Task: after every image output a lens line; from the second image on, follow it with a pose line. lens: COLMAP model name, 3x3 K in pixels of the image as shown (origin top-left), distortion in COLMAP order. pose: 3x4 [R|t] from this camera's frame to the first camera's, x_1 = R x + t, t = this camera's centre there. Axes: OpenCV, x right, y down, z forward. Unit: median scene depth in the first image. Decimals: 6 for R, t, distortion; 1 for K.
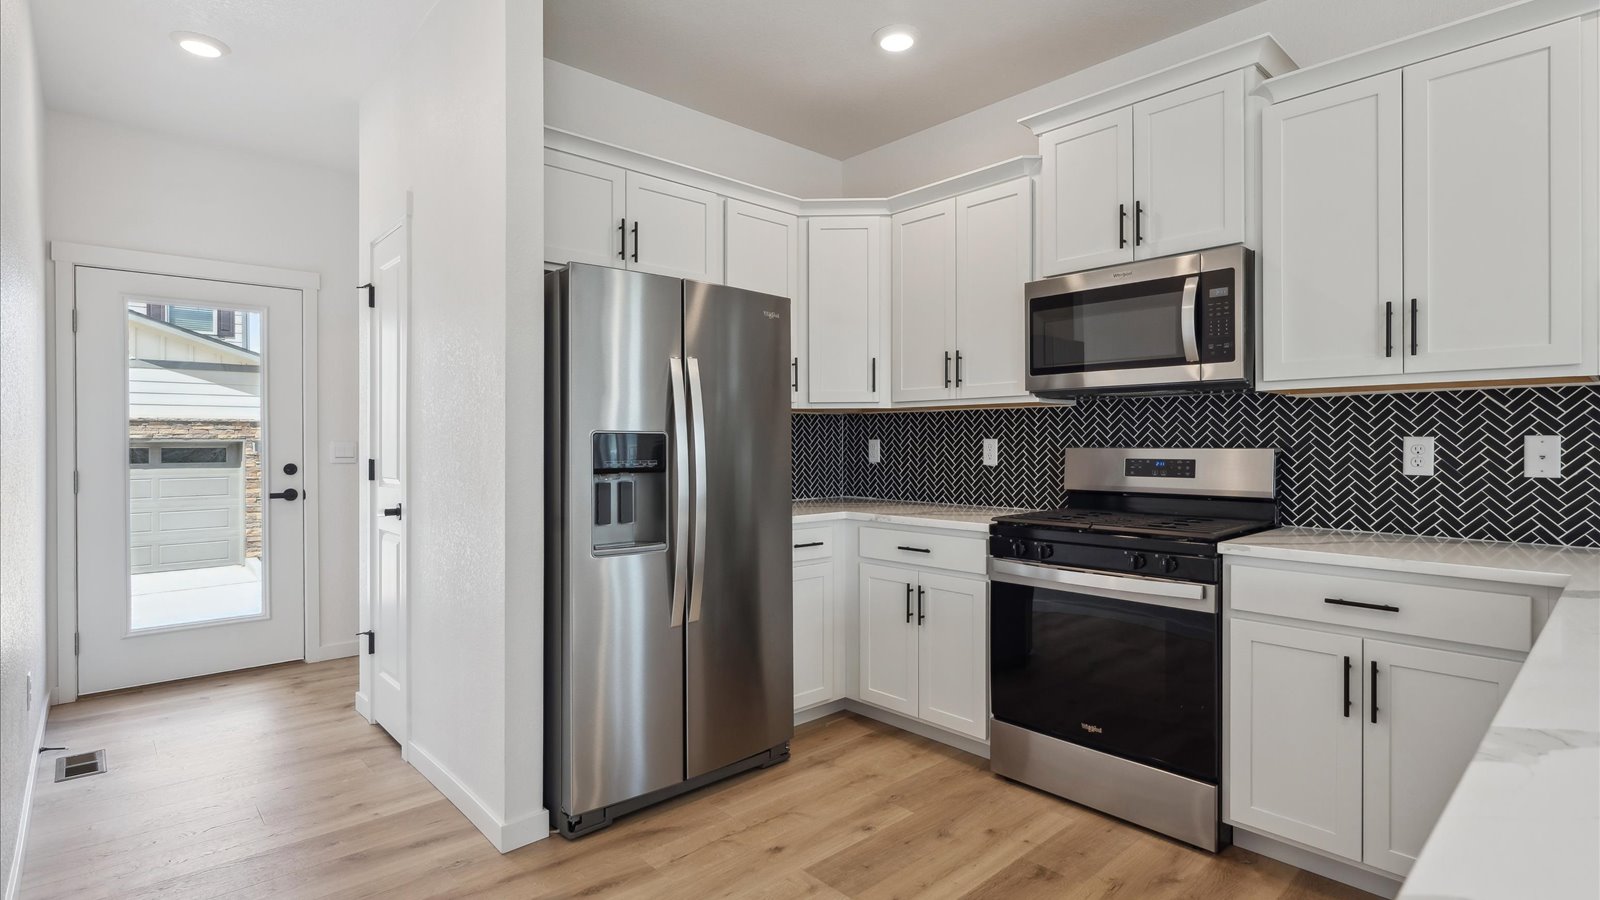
lens RADIAL K [[770.2, 0, 801.4], [0, 770.2, 444.5], [0, 0, 1]] dist [-0.000995, 0.000411]
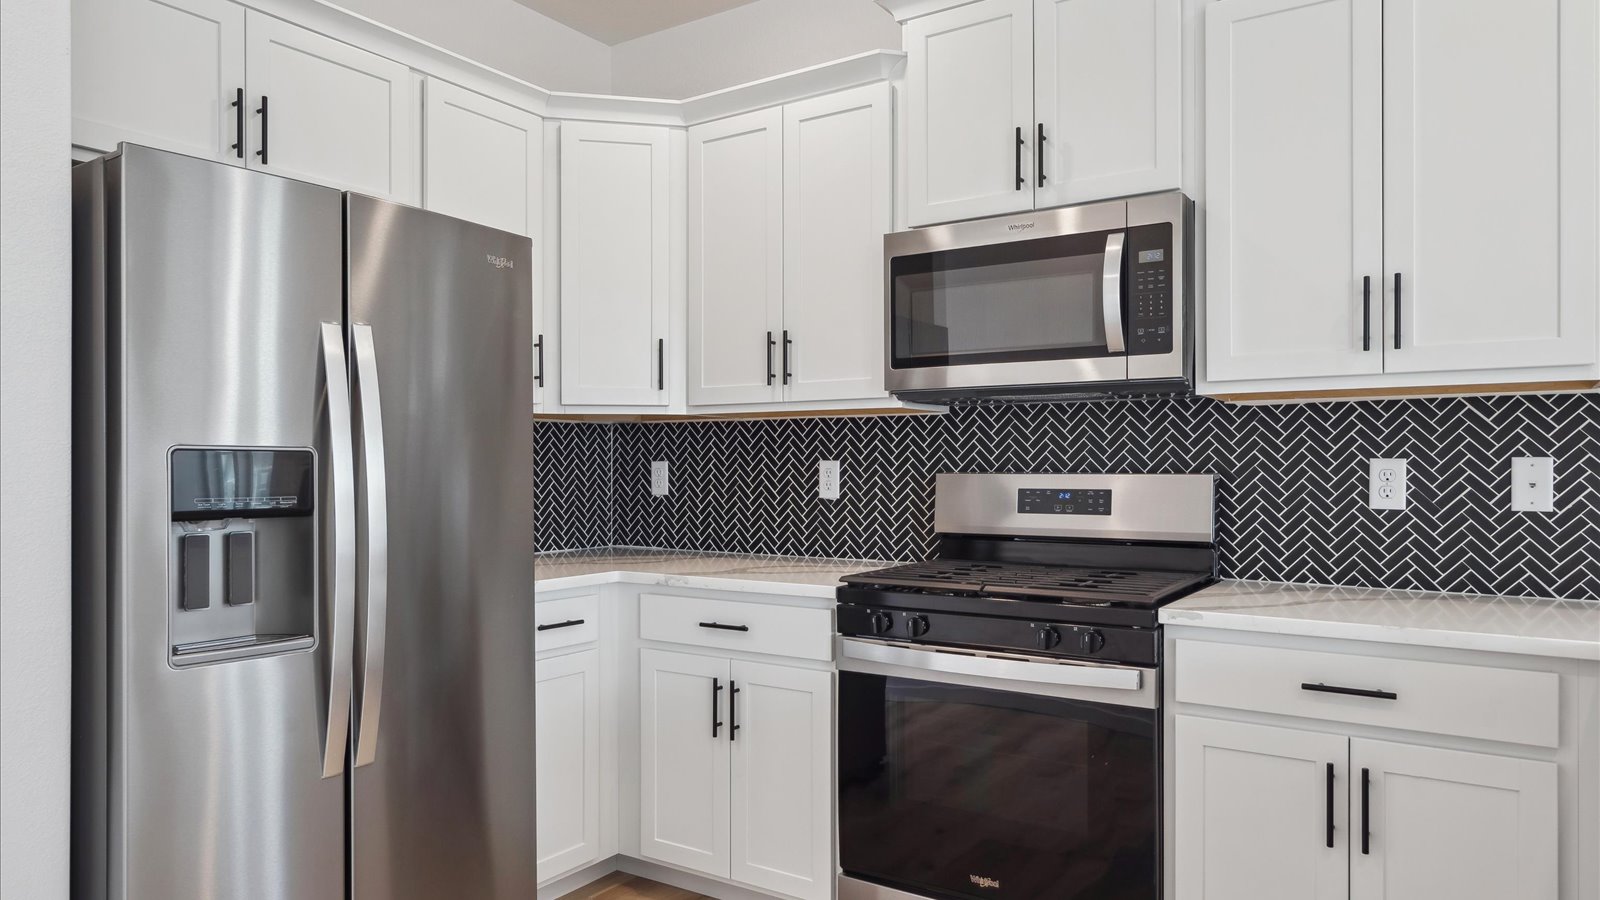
lens RADIAL K [[1036.2, 0, 803.7], [0, 1036.2, 466.8], [0, 0, 1]] dist [0.004568, -0.001171]
pose [[0.970580, 0.000043, 0.240779, -0.002513], [0.000218, 0.999999, -0.001056, -0.000892], [-0.240779, 0.001078, 0.970579, 0.125103]]
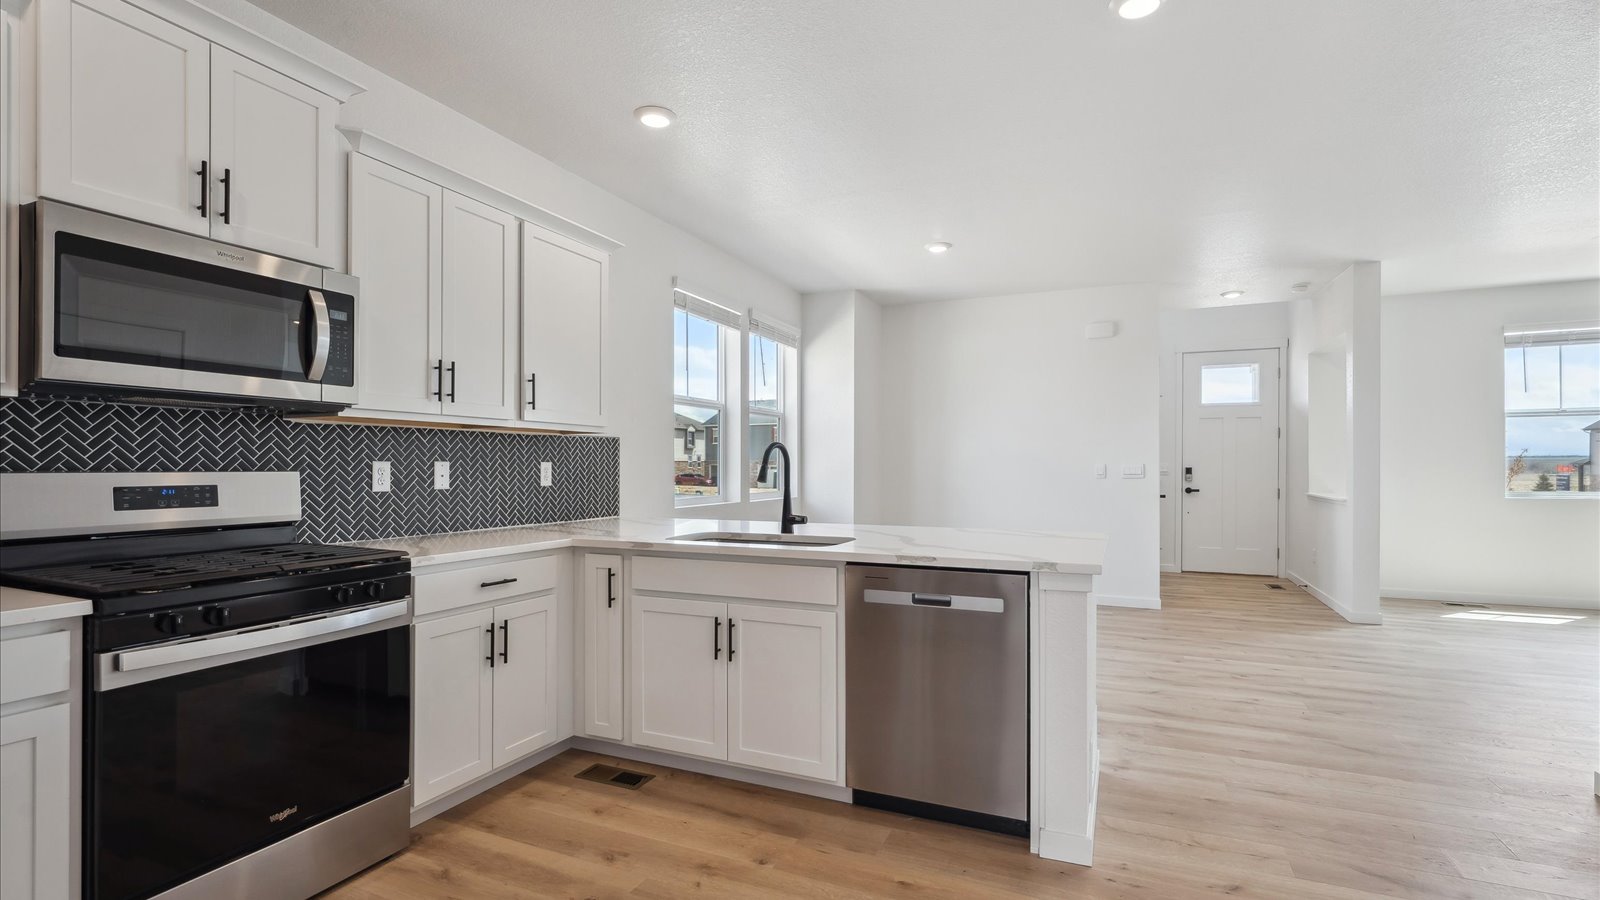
lens RADIAL K [[729.5, 0, 800.6], [0, 729.5, 466.4], [0, 0, 1]] dist [0.000135, -0.000029]
pose [[-0.395504, 0.000675, 0.918464, -0.494972], [-0.001153, 0.999999, -0.001231, -0.000983], [-0.918464, -0.001546, -0.395503, 0.717952]]
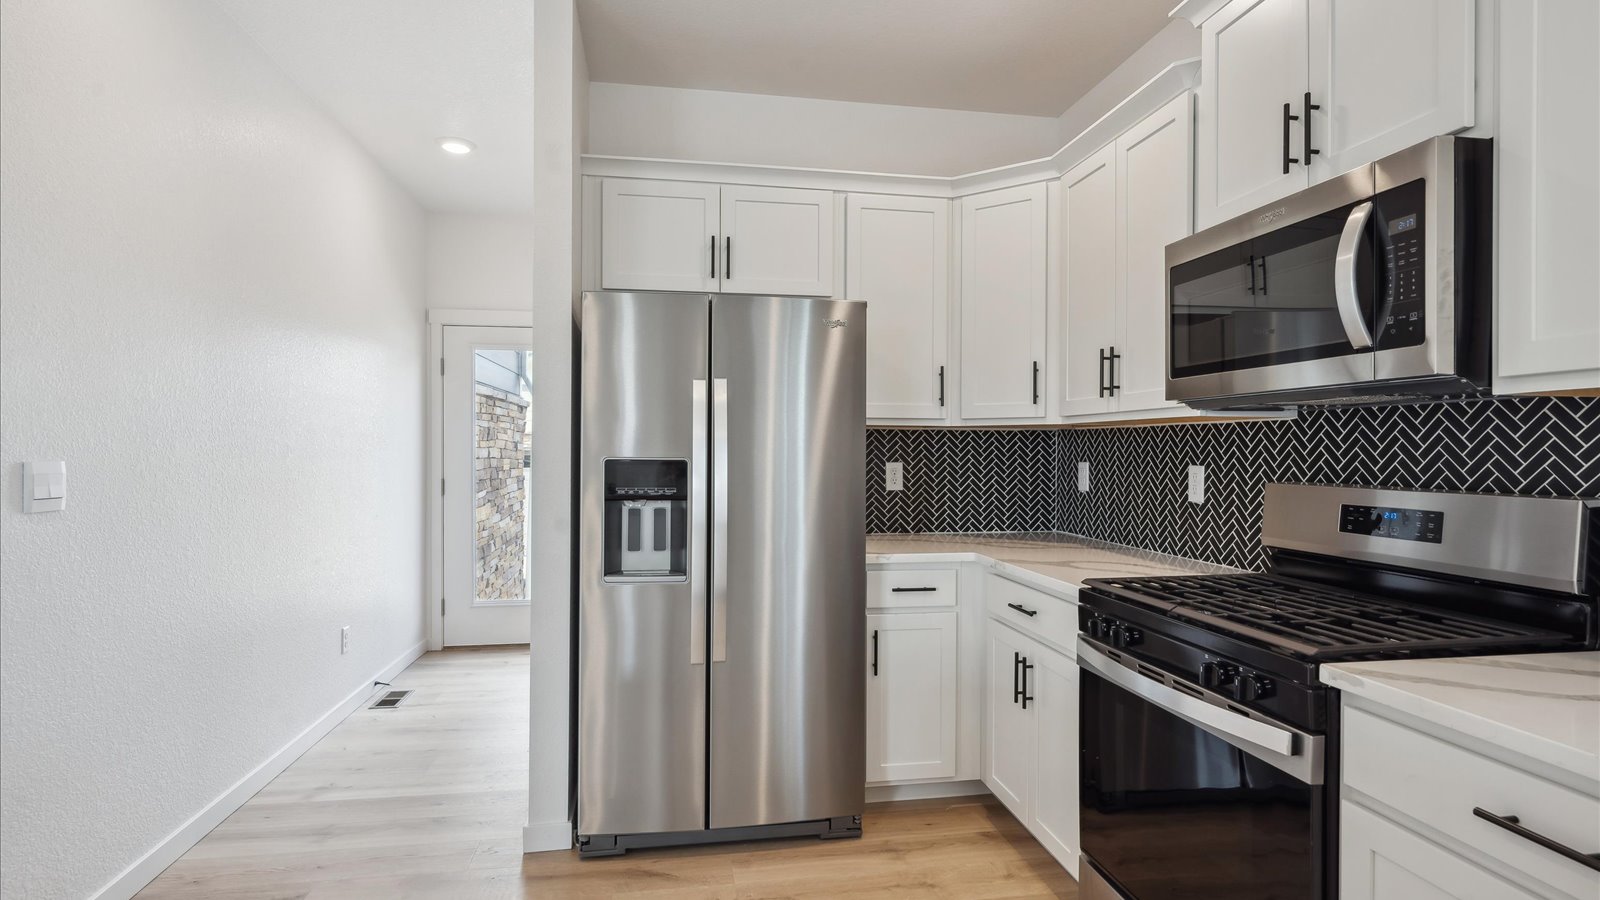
lens RADIAL K [[792.8, 0, 798.8], [0, 792.8, 454.7], [0, 0, 1]] dist [0.000099, -0.000152]
pose [[0.838729, 0.007842, -0.544492, 0.425741], [-0.006250, 0.999969, 0.004775, -0.023541], [0.544513, -0.000602, 0.838752, 0.229531]]
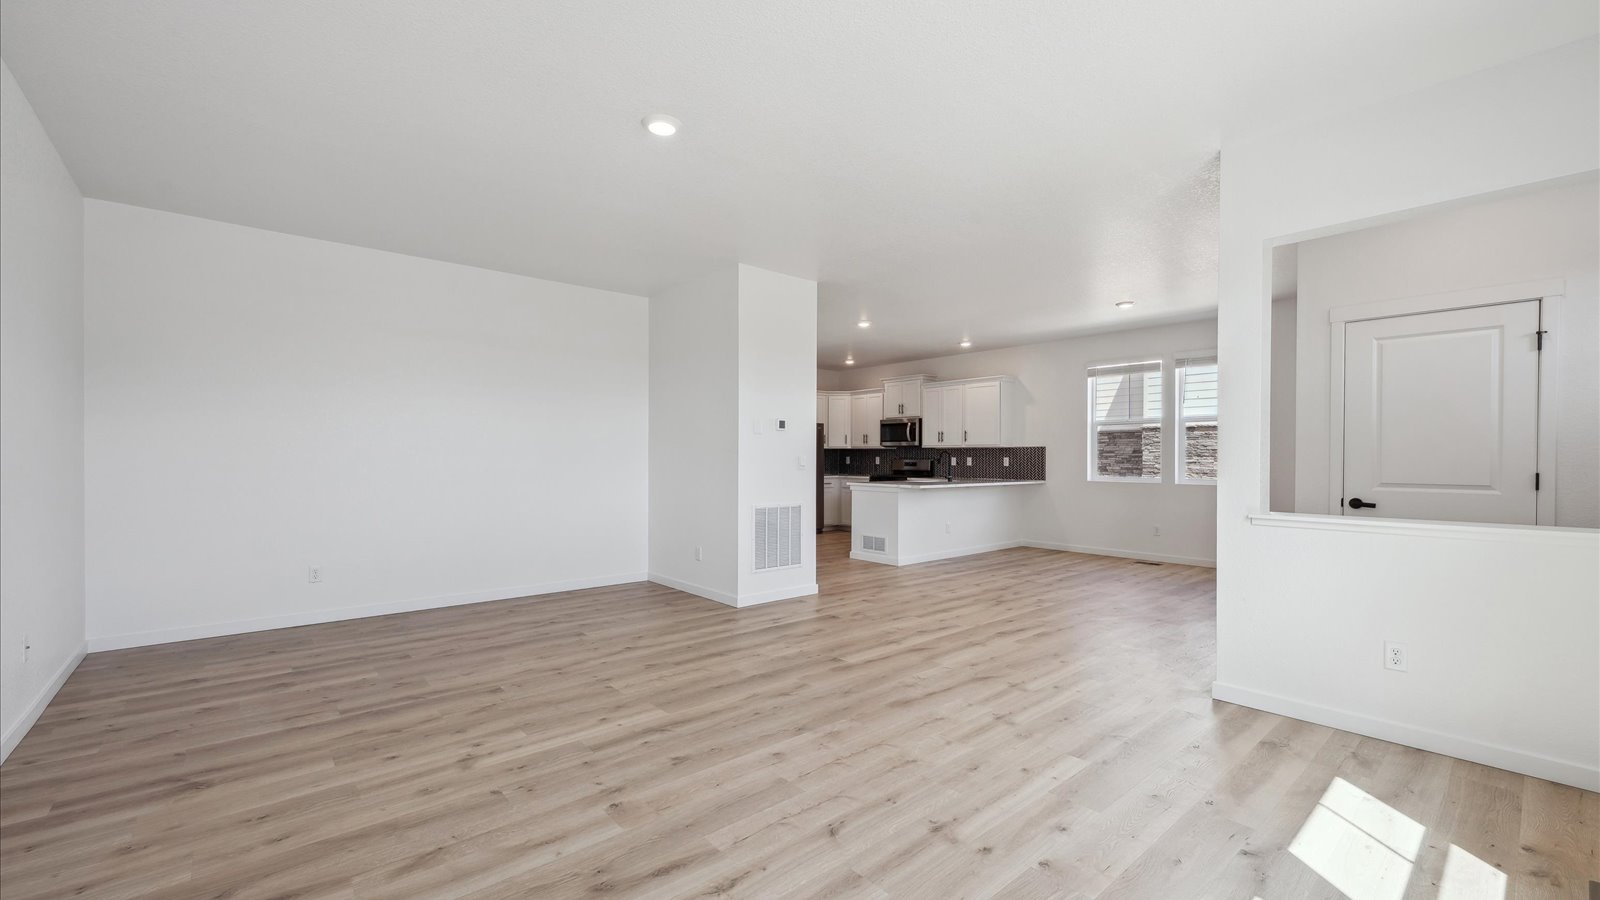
lens RADIAL K [[644.1, 0, 800.0], [0, 644.1, 450.0], [0, 0, 1]] dist [0.000031, -0.000002]
pose [[0.999254, 0.005912, -0.038154, -0.010546], [-0.006386, 0.999904, -0.012322, -0.000200], [0.038077, 0.012556, 0.999196, -2.647126]]
